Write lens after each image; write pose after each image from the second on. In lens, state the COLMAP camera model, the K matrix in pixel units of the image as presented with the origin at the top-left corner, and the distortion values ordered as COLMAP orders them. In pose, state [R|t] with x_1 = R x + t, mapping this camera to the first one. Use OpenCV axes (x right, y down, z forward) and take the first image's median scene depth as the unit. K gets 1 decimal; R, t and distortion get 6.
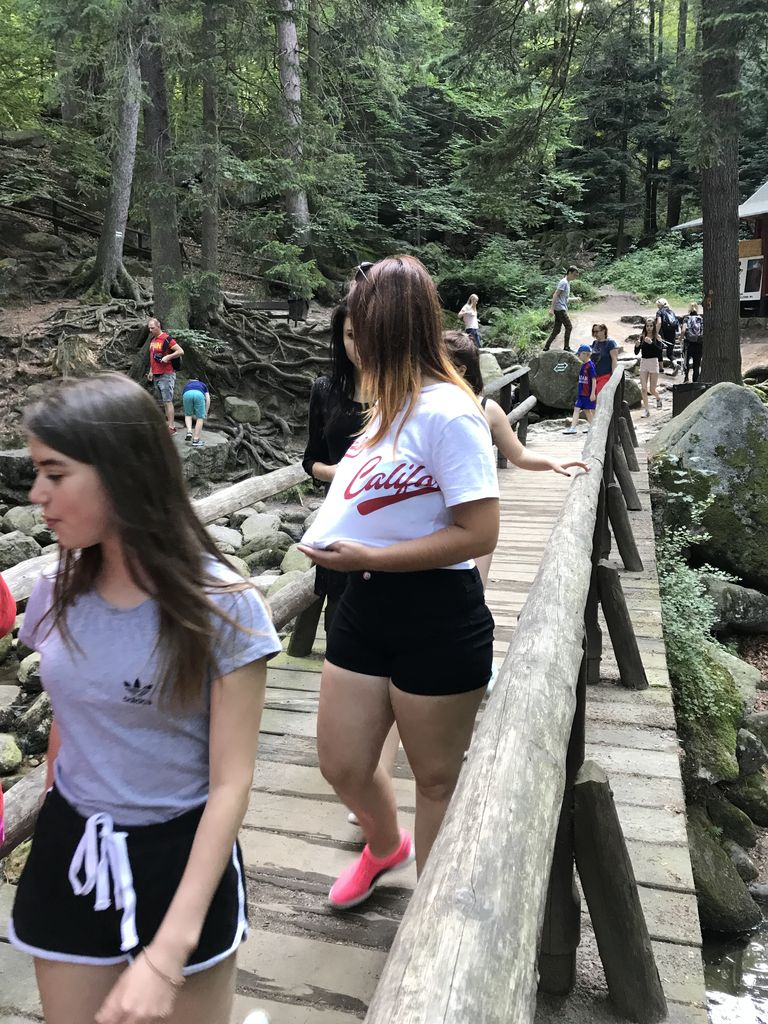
lens RADIAL K [[833.7, 0, 377.7], [0, 833.7, 515.0], [0, 0, 1]] dist [0.038775, -0.034694]
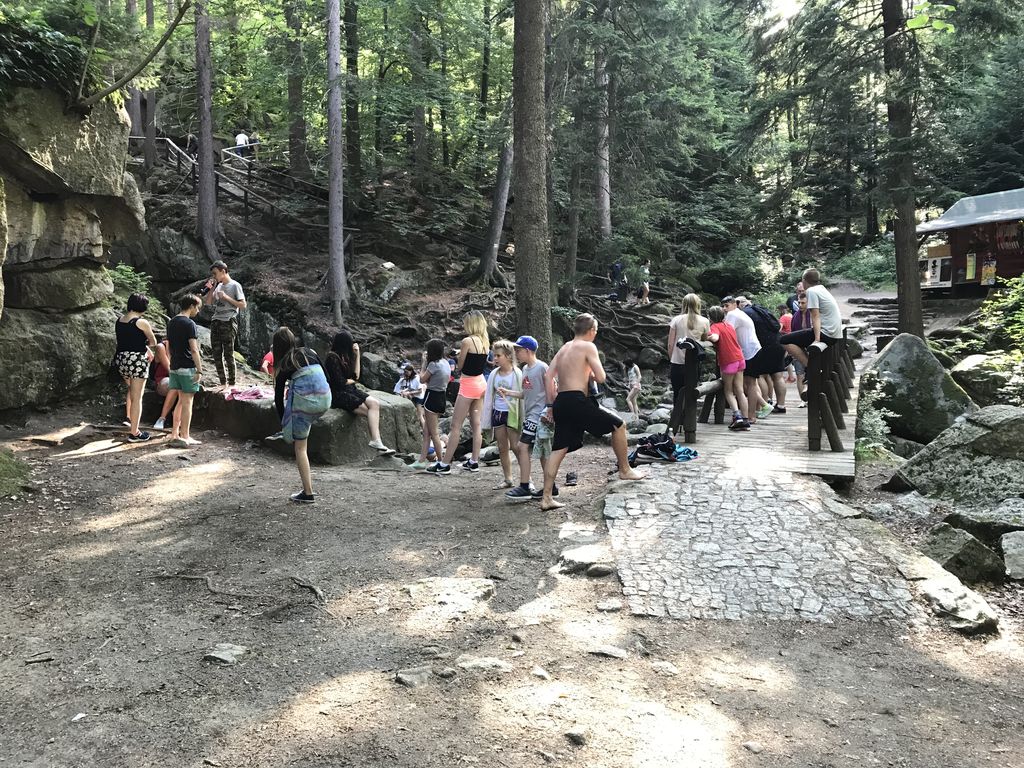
lens RADIAL K [[833.7, 0, 496.9], [0, 833.7, 383.7], [0, 0, 1]] dist [0.038775, -0.034694]
pose [[0.991878, 0.012831, -0.126542, -0.136556], [-0.029548, 0.990924, -0.131133, 0.129101], [0.123711, 0.133807, 0.983255, -0.529279]]
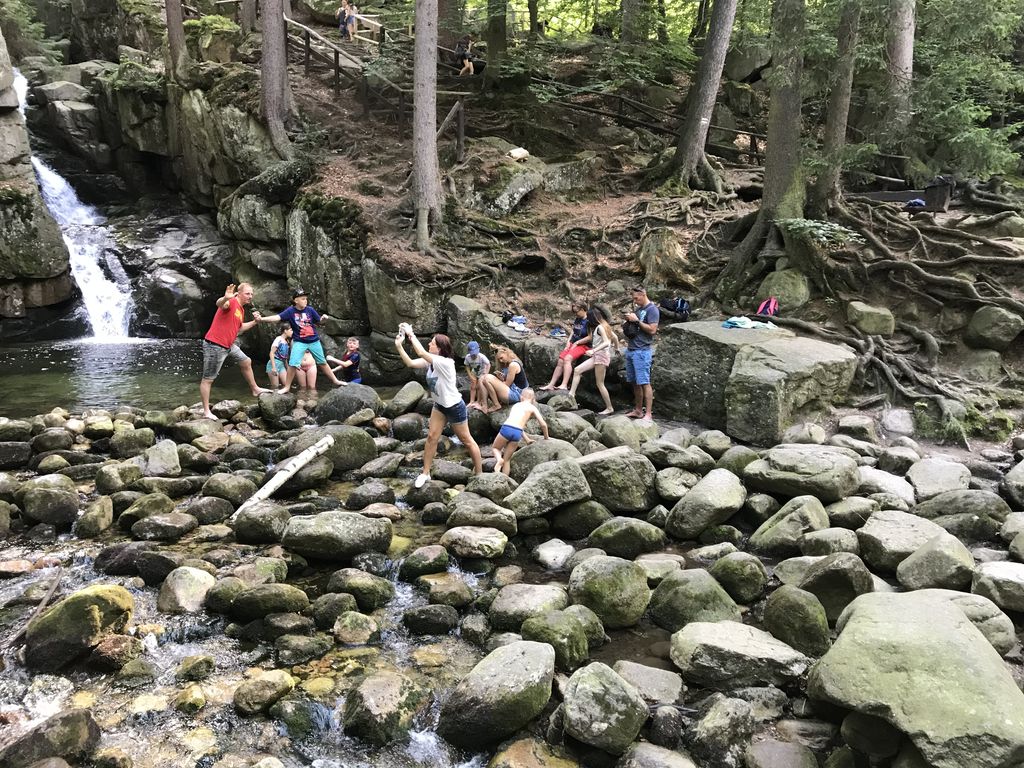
lens RADIAL K [[833.7, 0, 509.1], [0, 833.7, 374.1], [0, 0, 1]] dist [0.038775, -0.034694]
pose [[0.916941, 0.078757, -0.391172, -0.151890], [-0.103298, 0.993761, -0.042059, -0.004246], [0.385419, 0.078973, 0.919356, 0.130632]]
